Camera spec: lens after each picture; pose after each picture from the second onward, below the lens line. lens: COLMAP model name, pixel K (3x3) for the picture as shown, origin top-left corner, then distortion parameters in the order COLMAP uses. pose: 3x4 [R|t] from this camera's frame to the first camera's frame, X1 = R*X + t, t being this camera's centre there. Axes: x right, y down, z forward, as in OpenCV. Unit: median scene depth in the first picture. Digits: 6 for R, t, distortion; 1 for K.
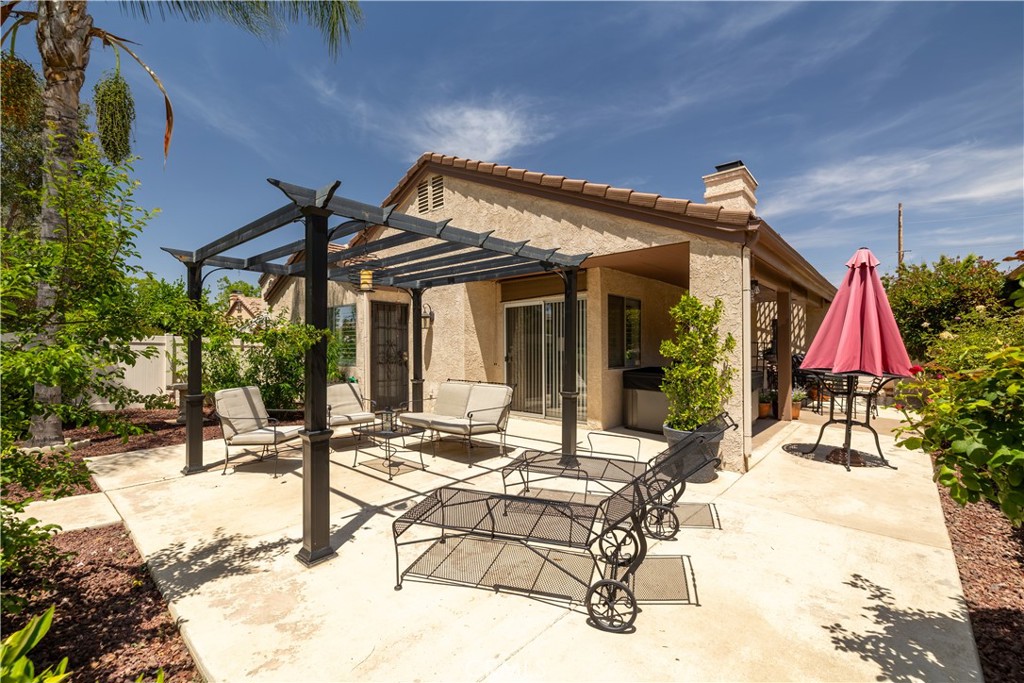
lens RADIAL K [[438.4, 0, 515.7], [0, 438.4, 345.1], [0, 0, 1]] dist [-0.002810, 0.000256]
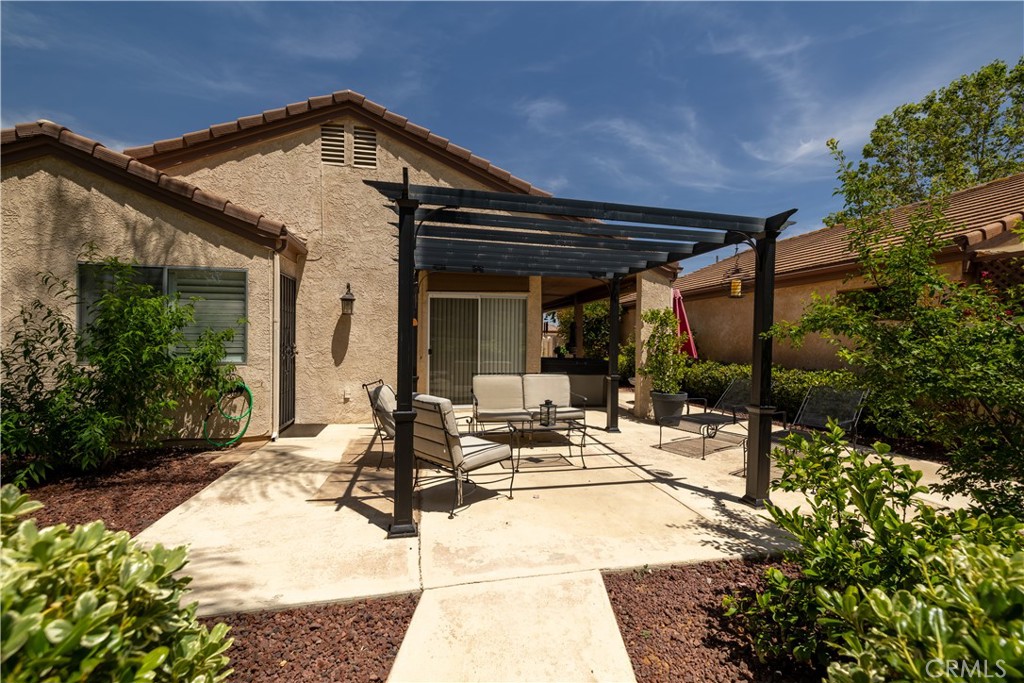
lens RADIAL K [[438.4, 0, 519.9], [0, 438.4, 342.0], [0, 0, 1]] dist [-0.002810, 0.000256]
pose [[0.583958, 0.009806, 0.811725, -1.396084], [-0.015415, 0.999881, -0.000989, 0.018190], [-0.811638, -0.011935, 0.584039, 0.603188]]
